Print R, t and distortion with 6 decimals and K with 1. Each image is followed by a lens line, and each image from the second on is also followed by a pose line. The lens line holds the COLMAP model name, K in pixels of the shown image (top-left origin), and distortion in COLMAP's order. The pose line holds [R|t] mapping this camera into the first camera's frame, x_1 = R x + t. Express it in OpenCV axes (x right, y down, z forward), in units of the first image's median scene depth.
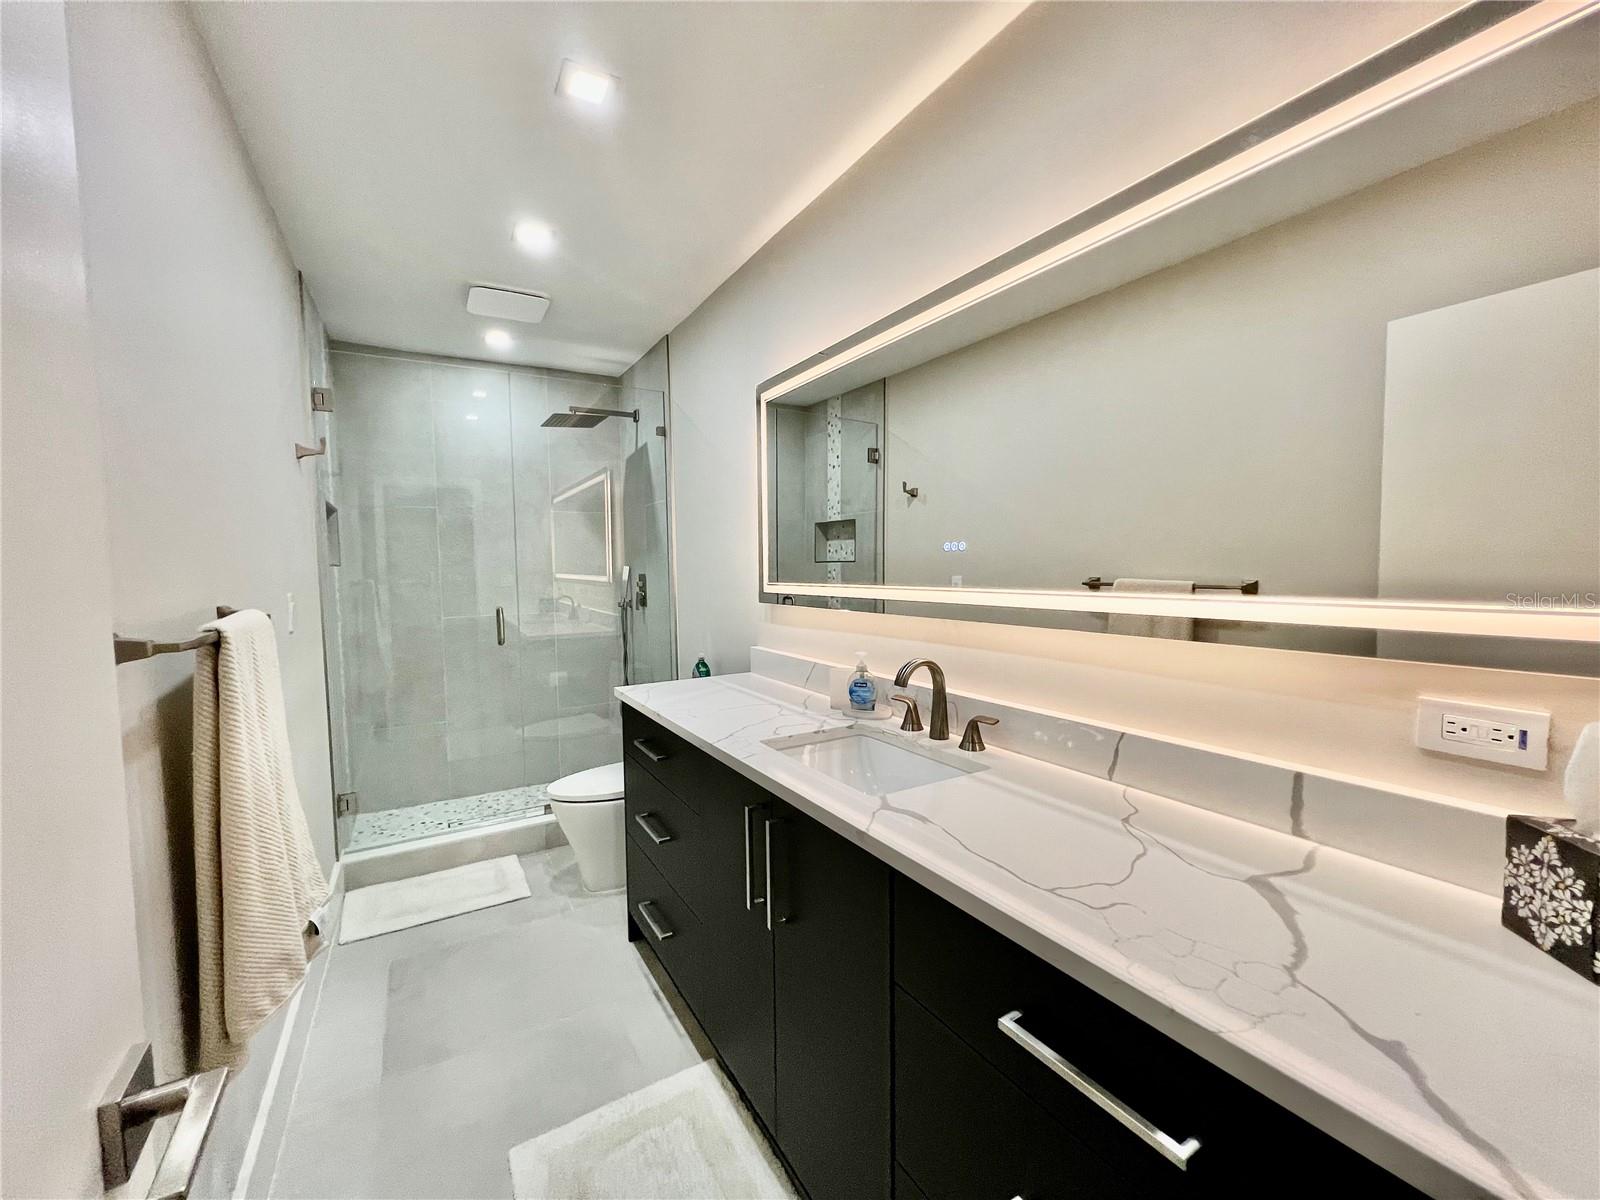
lens RADIAL K [[640.2, 0, 797.0], [0, 640.2, 599.5], [0, 0, 1]] dist [-0.001294, 0.000012]
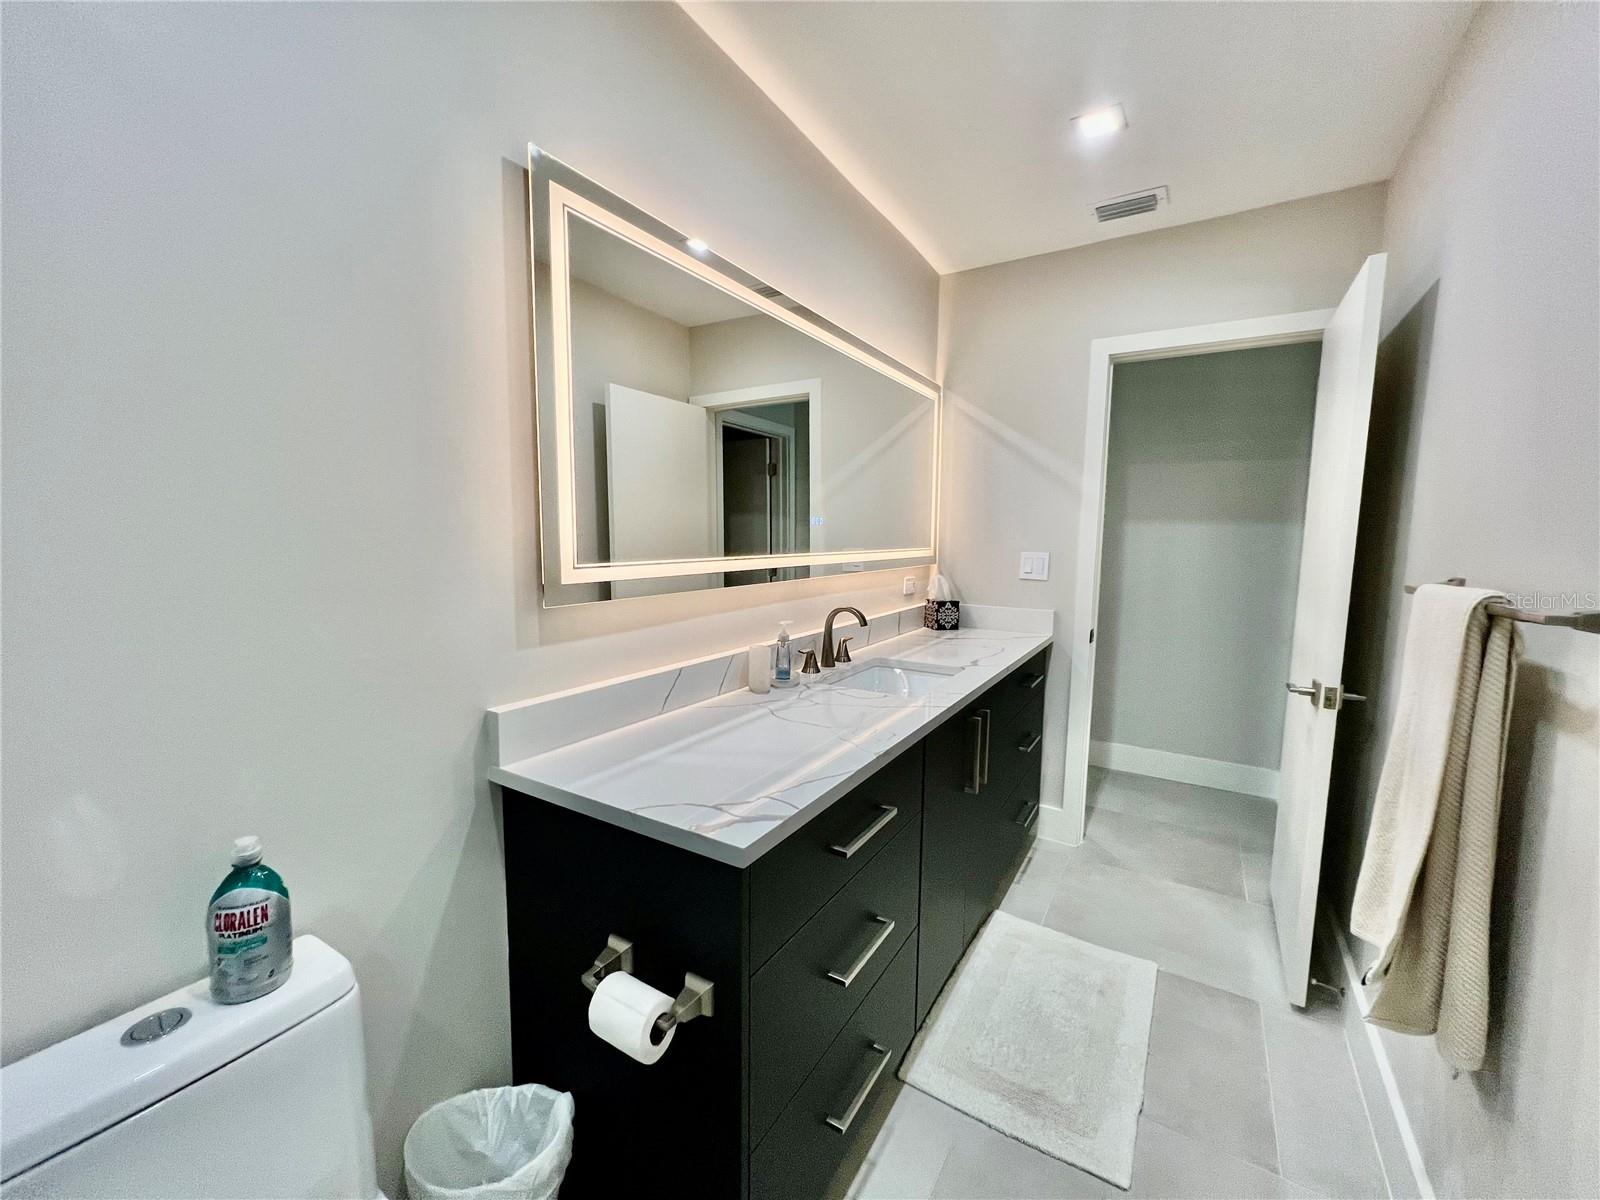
lens RADIAL K [[647.2, 0, 804.5], [0, 647.2, 611.3], [0, 0, 1]] dist [-0.001110, 0.000048]
pose [[-0.463716, -0.085300, 0.881868, -0.803453], [0.055696, 0.990579, 0.125102, -0.058748], [-0.884232, 0.107128, -0.454596, 1.426779]]
